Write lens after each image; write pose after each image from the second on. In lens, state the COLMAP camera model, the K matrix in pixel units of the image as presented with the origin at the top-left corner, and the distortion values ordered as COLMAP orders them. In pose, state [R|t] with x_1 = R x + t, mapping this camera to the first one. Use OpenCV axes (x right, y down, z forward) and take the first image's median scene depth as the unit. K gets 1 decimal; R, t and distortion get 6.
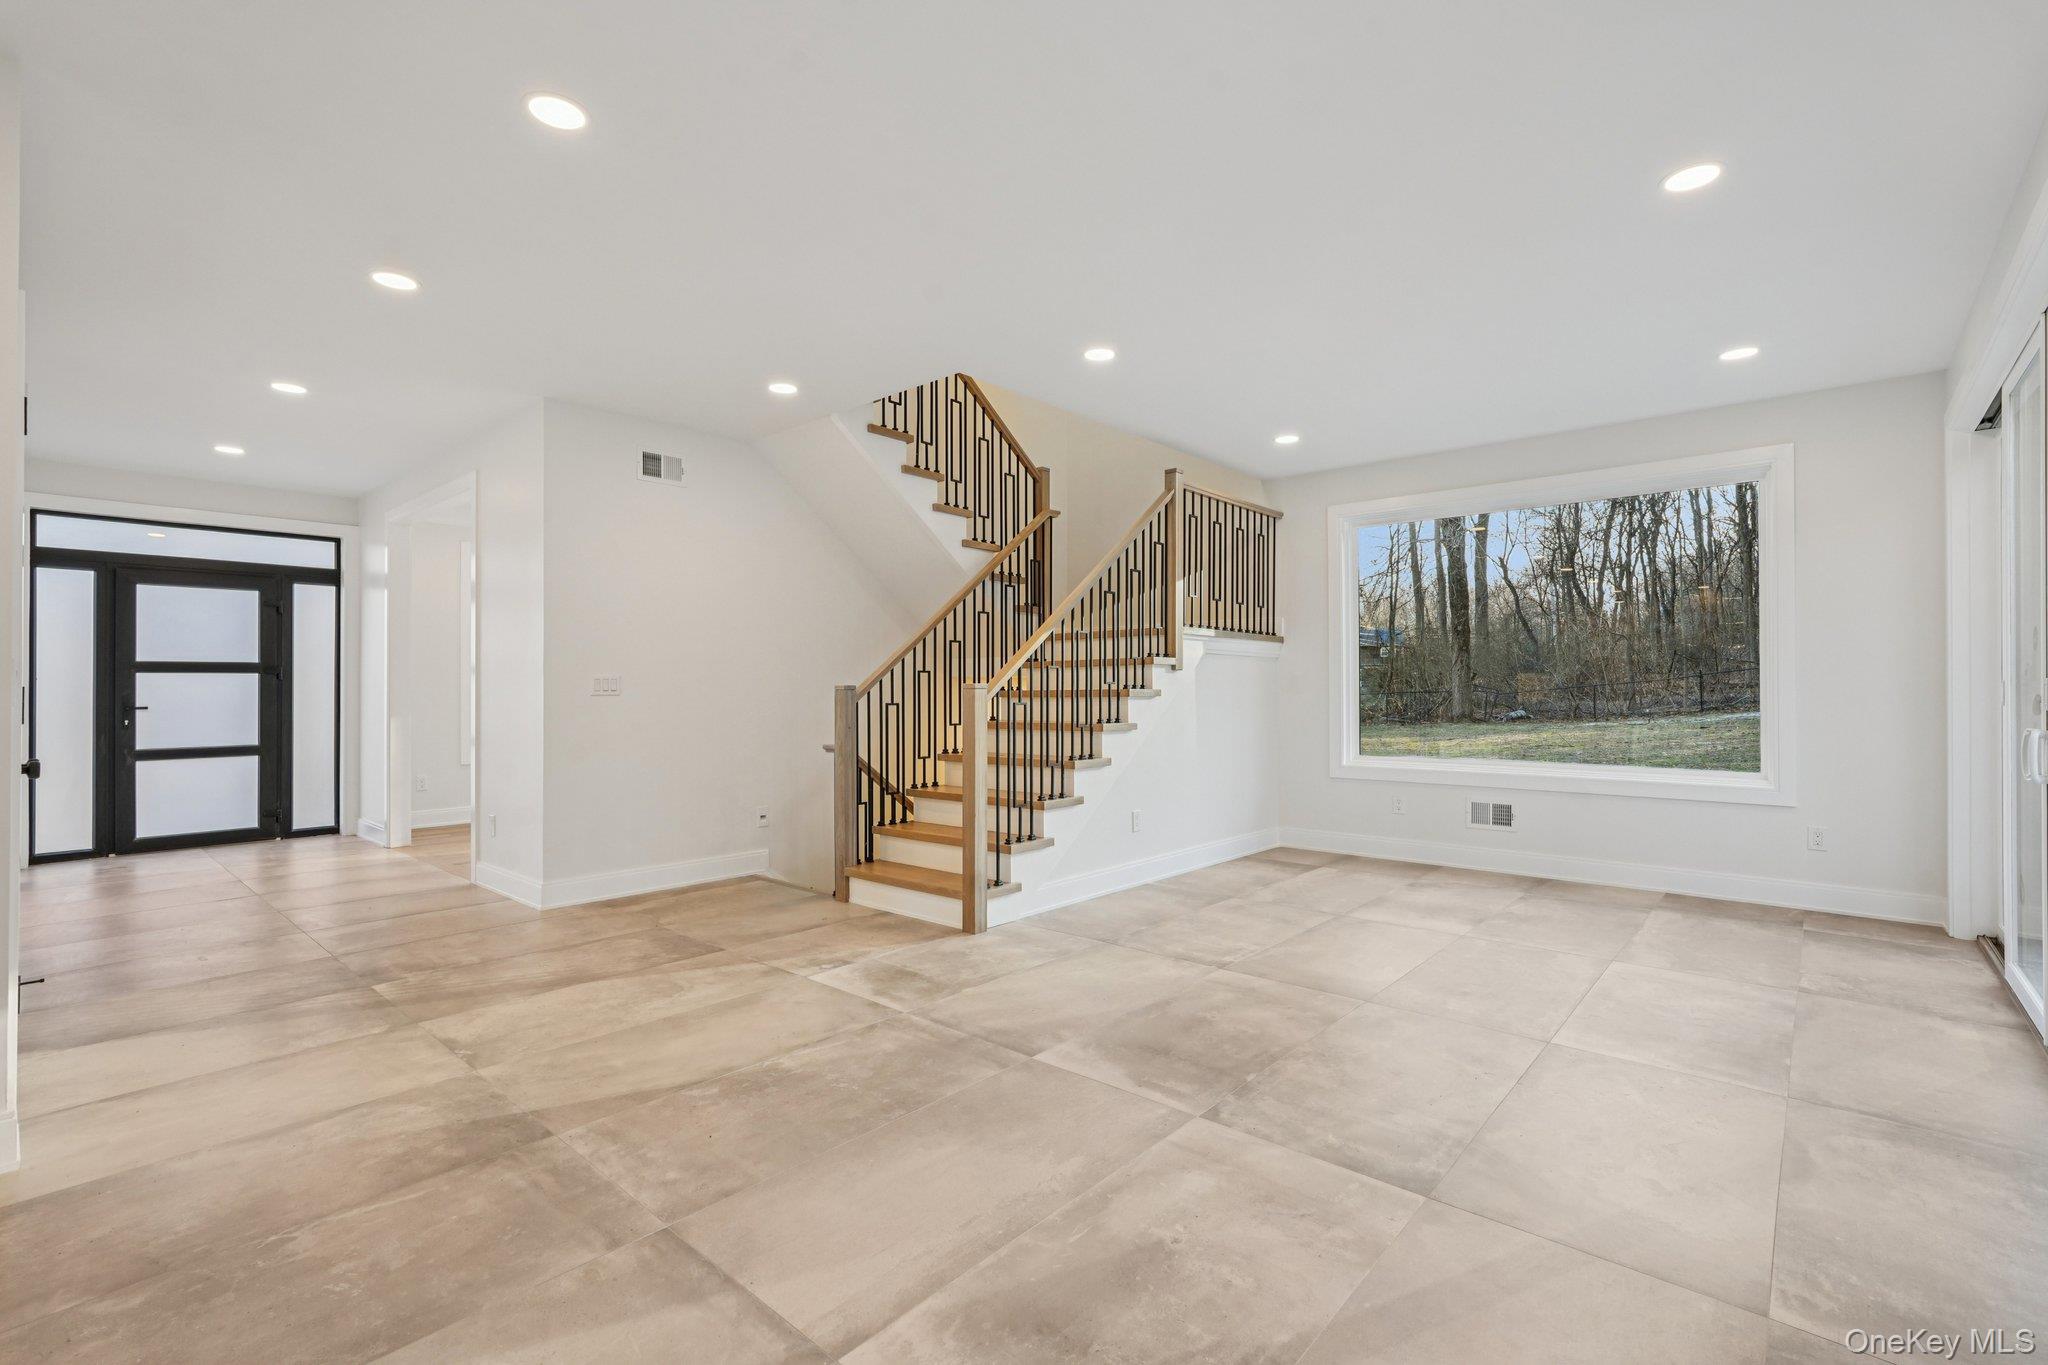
lens RADIAL K [[914.3, 0, 1032.9], [0, 914.3, 686.0], [0, 0, 1]] dist [-0.010617, 0.005110]
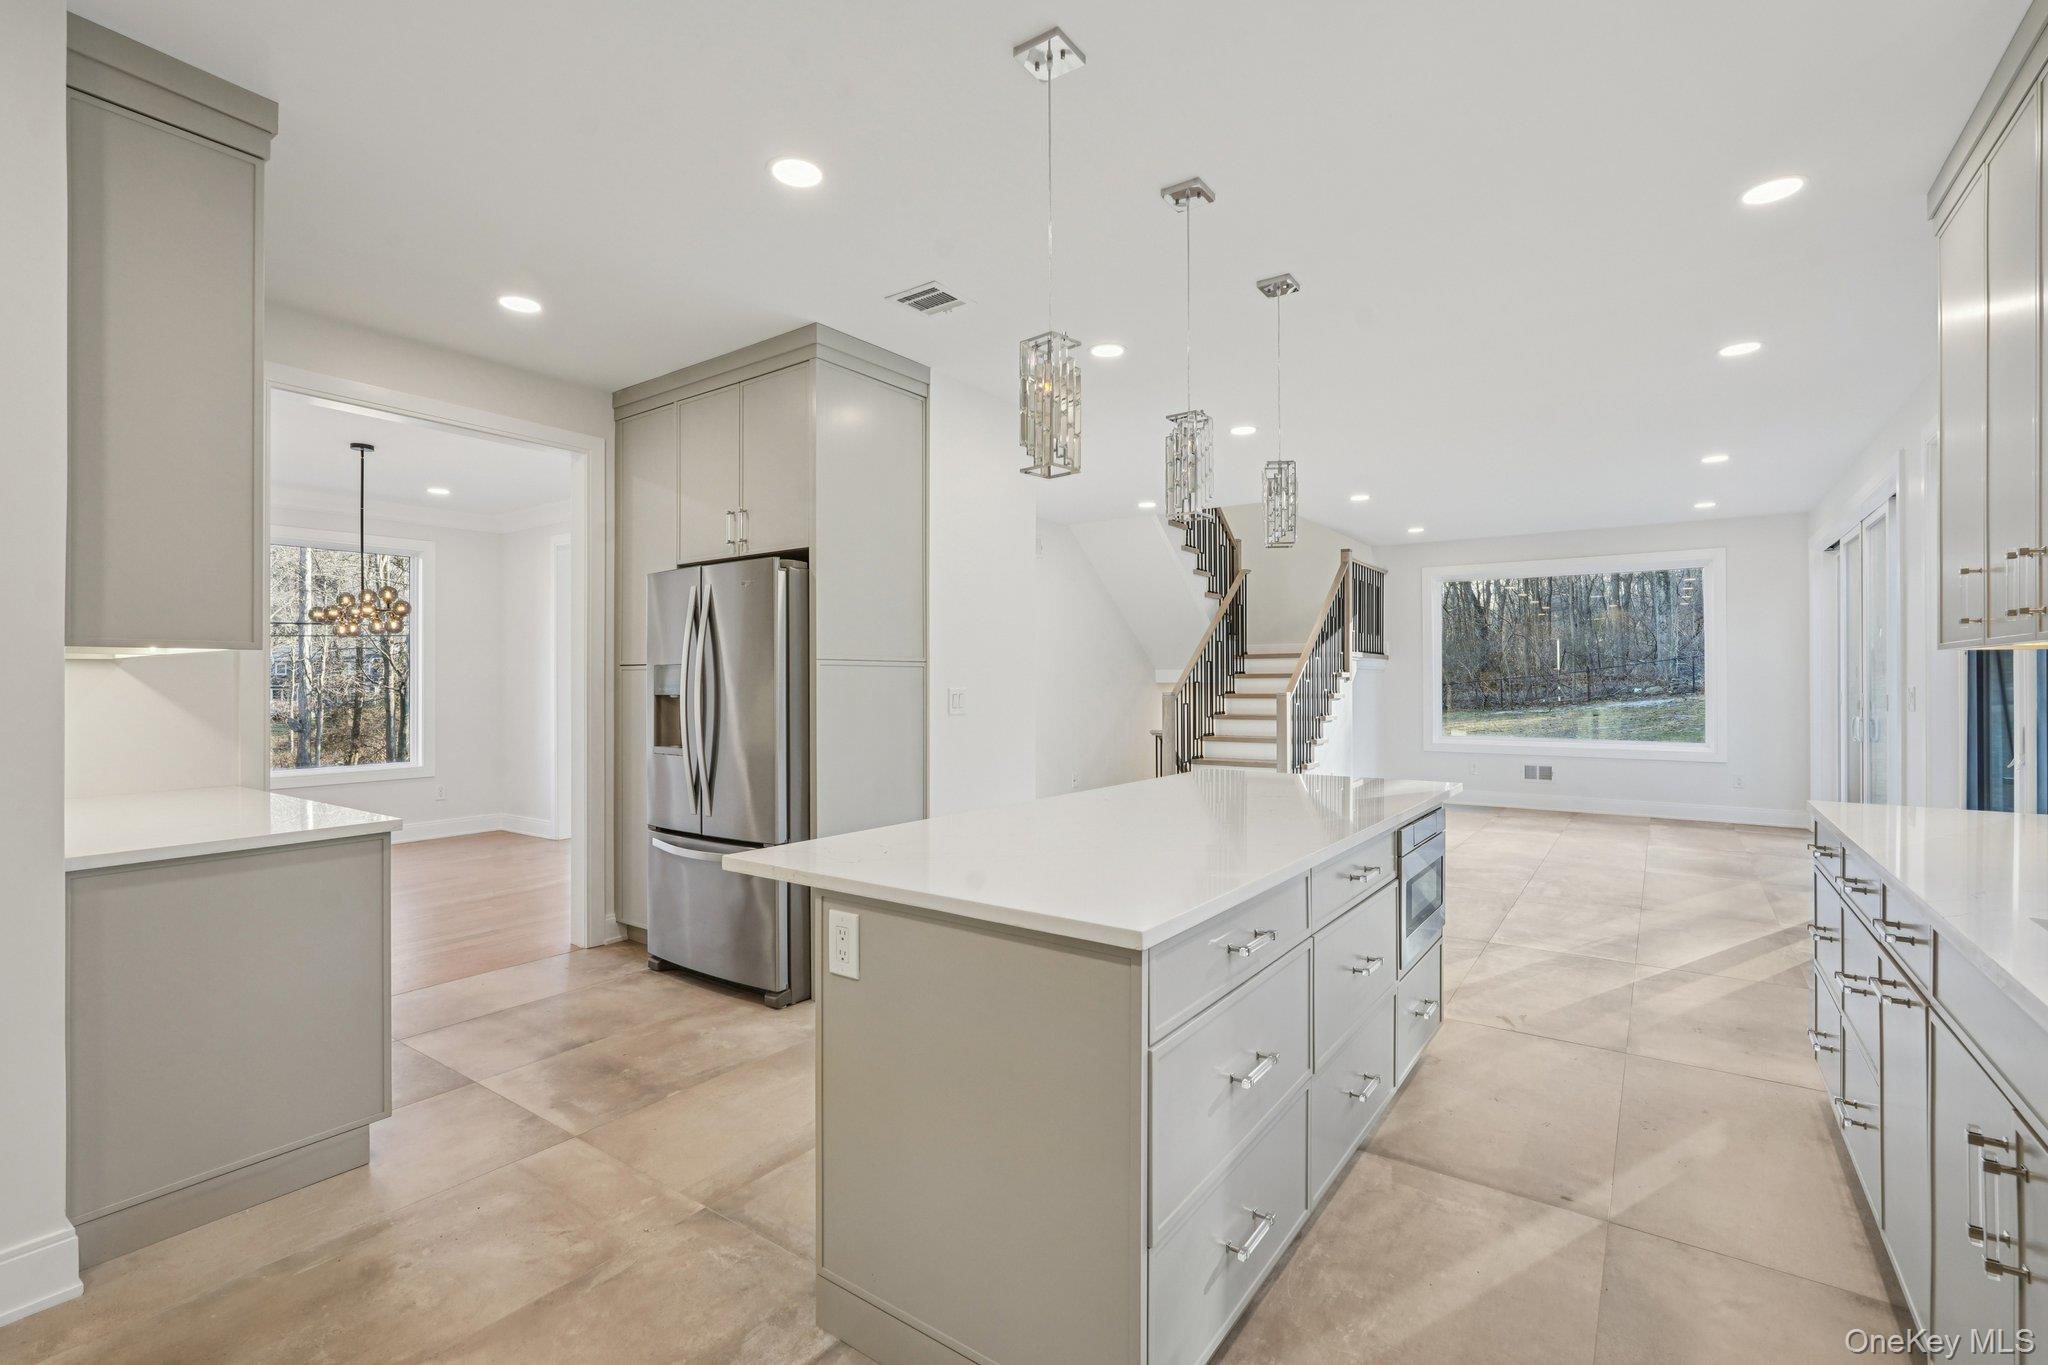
lens RADIAL K [[914.3, 0, 1028.1], [0, 914.3, 679.9], [0, 0, 1]] dist [-0.010617, 0.005110]
pose [[0.993794, 0.000333, 0.111233, -0.441534], [-0.000967, 0.999984, 0.005642, -0.021428], [-0.111230, -0.005714, 0.993778, -0.371408]]
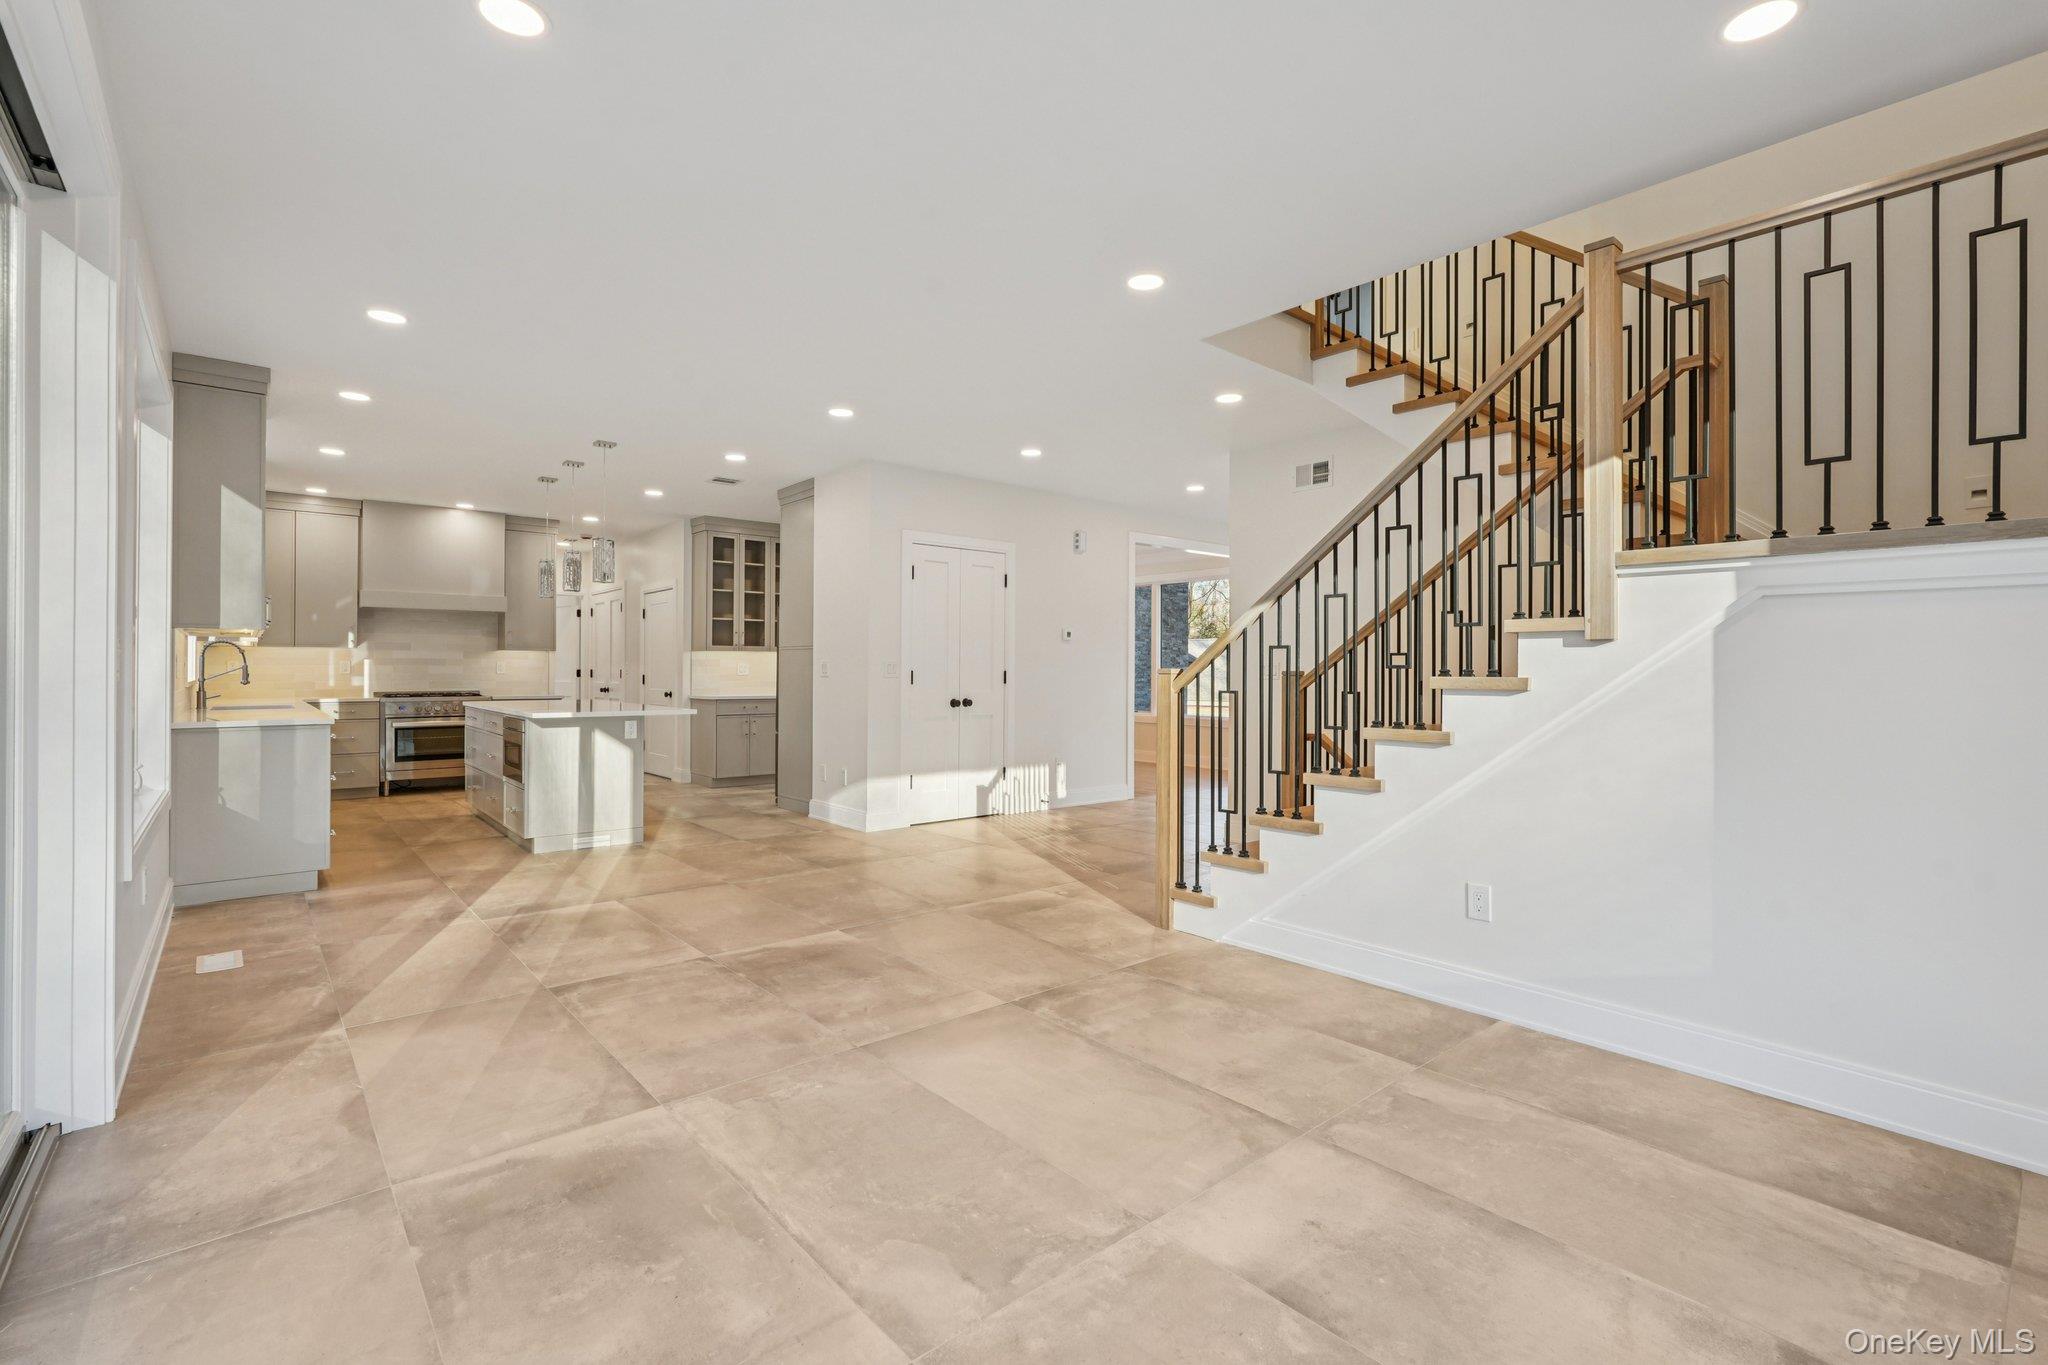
lens RADIAL K [[914.3, 0, 1014.8], [0, 914.3, 673.9], [0, 0, 1]] dist [-0.010617, 0.005110]
pose [[-0.144865, 0.003317, -0.989446, 0.633650], [-0.000964, 0.999993, 0.003493, -0.000606], [0.989451, 0.001459, -0.144861, 0.681534]]
